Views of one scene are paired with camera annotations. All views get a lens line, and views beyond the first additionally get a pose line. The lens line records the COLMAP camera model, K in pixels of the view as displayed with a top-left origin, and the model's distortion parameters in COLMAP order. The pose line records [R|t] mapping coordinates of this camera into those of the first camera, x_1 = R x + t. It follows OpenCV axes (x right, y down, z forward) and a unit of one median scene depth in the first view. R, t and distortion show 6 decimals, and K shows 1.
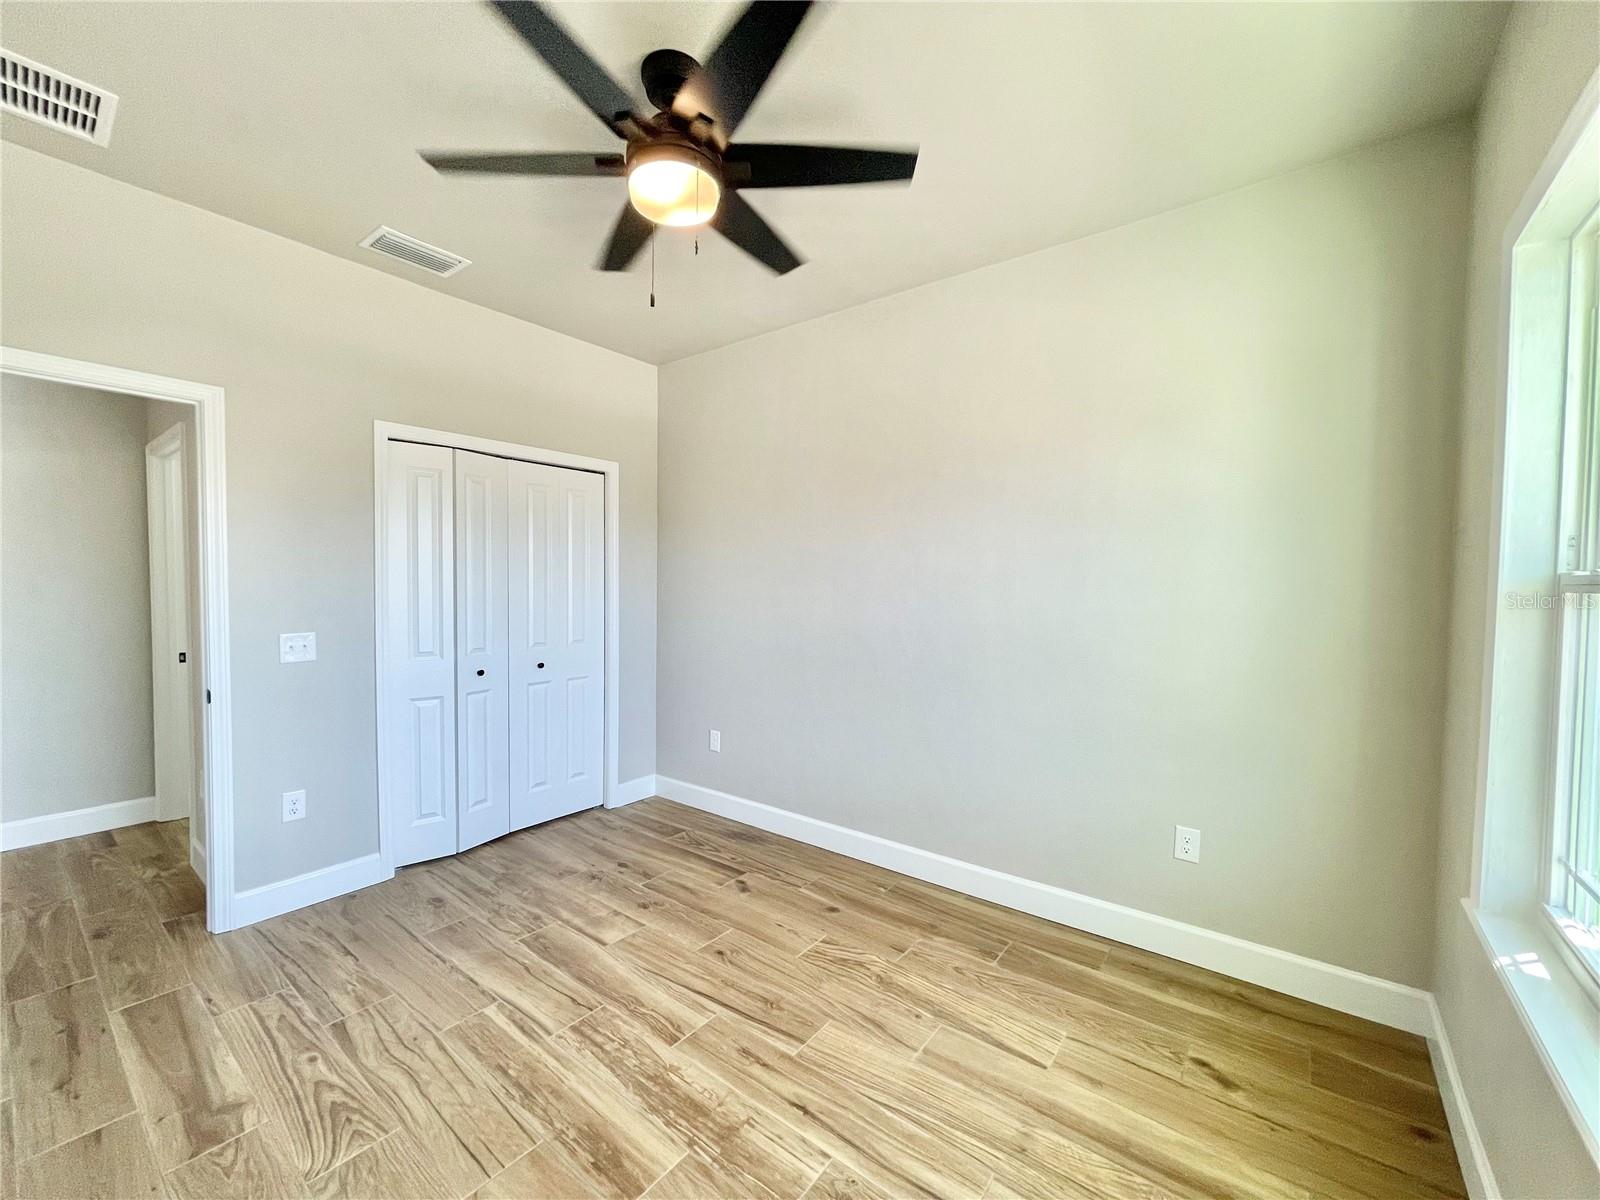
lens RADIAL K [[645.7, 0, 795.6], [0, 645.7, 608.1], [0, 0, 1]] dist [-0.002382, 0.000584]
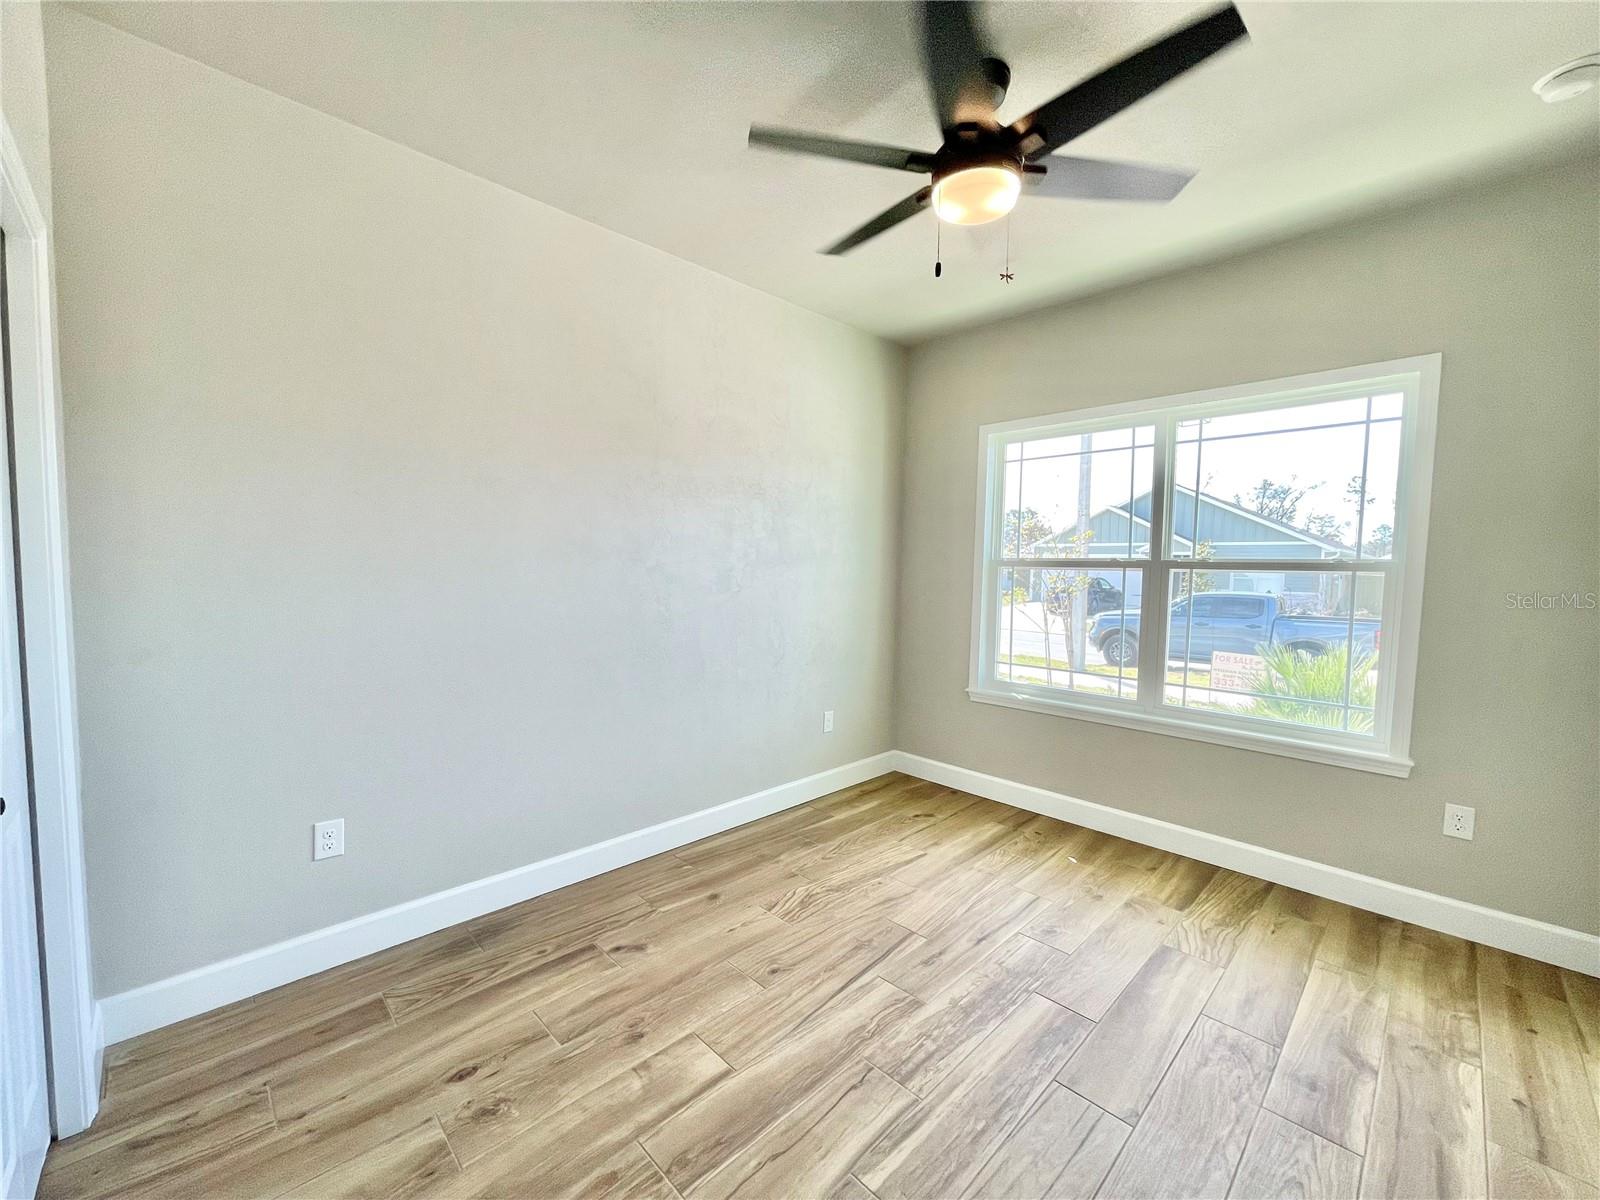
lens RADIAL K [[645.7, 0, 795.6], [0, 645.7, 608.1], [0, 0, 1]] dist [-0.002382, 0.000584]
pose [[0.134686, -0.073063, 0.988191, -1.038649], [0.020005, 0.997275, 0.071008, -0.037917], [-0.990686, 0.010205, 0.135780, 0.905966]]
